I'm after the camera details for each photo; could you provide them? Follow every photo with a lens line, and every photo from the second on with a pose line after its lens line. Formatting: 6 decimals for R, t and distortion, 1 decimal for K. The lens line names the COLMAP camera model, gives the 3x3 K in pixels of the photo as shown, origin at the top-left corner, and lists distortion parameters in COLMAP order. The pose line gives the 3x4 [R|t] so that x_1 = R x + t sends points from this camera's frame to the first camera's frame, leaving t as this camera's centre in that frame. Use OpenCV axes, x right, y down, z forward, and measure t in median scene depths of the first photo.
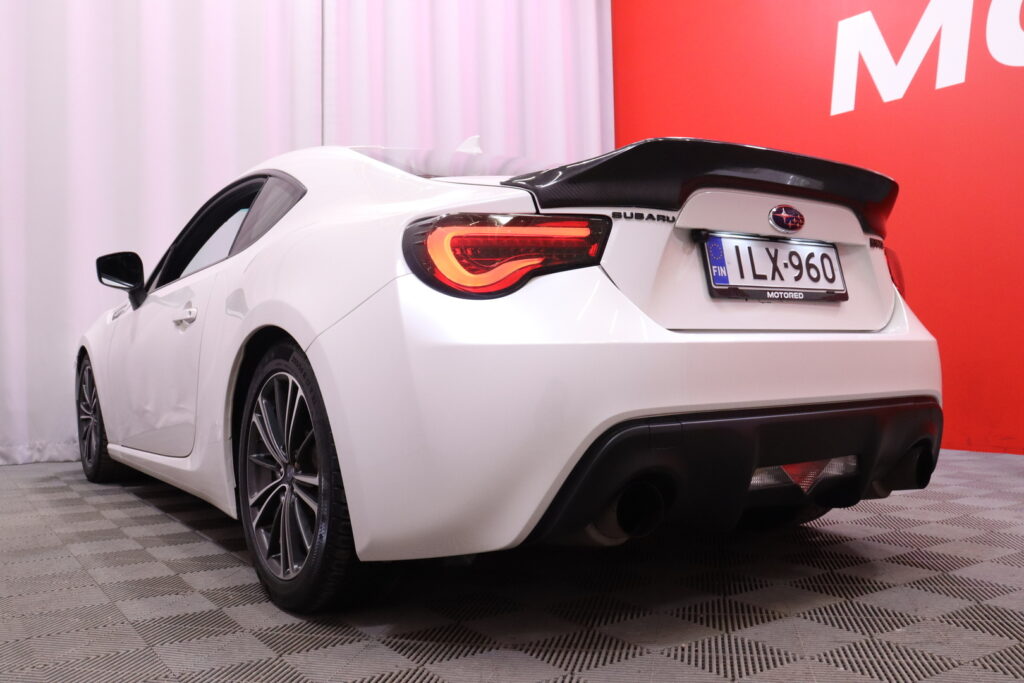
lens RADIAL K [[969.9, 0, 522.9], [0, 969.9, 319.8], [0, 0, 1]] dist [0.051528, 0.000000]
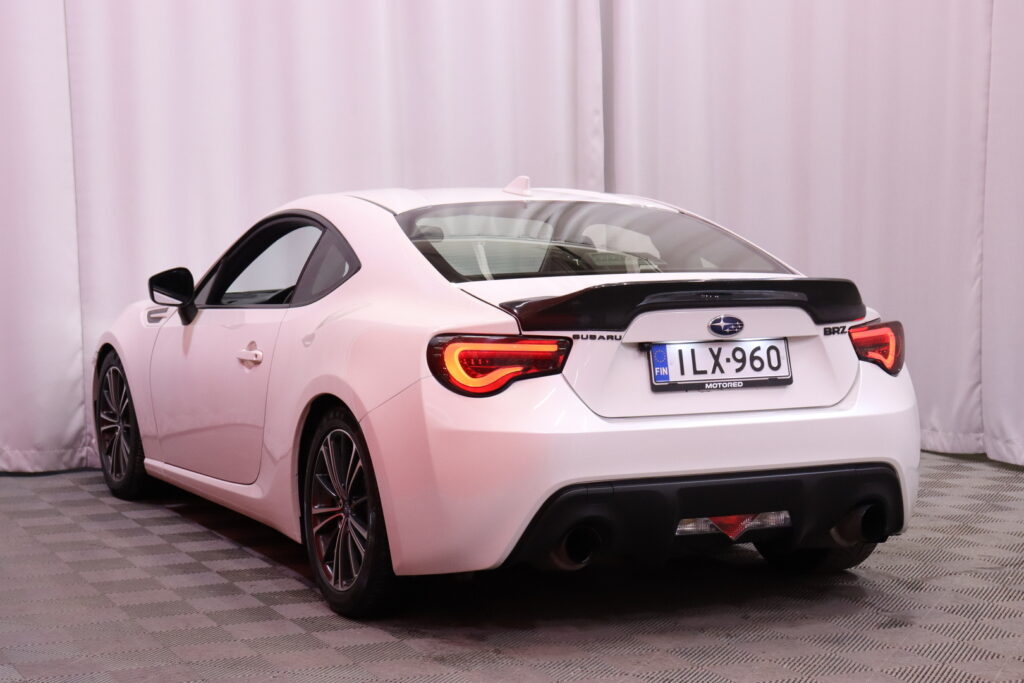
lens RADIAL K [[2100.5, 0, 508.7], [0, 2100.5, 339.2], [0, 0, 1]] dist [0.751712, 0.000000]
pose [[0.988711, 0.019560, -0.148553, 0.406868], [-0.004952, 0.995166, 0.098081, -0.361792], [0.149754, -0.096238, 0.984028, -1.804353]]
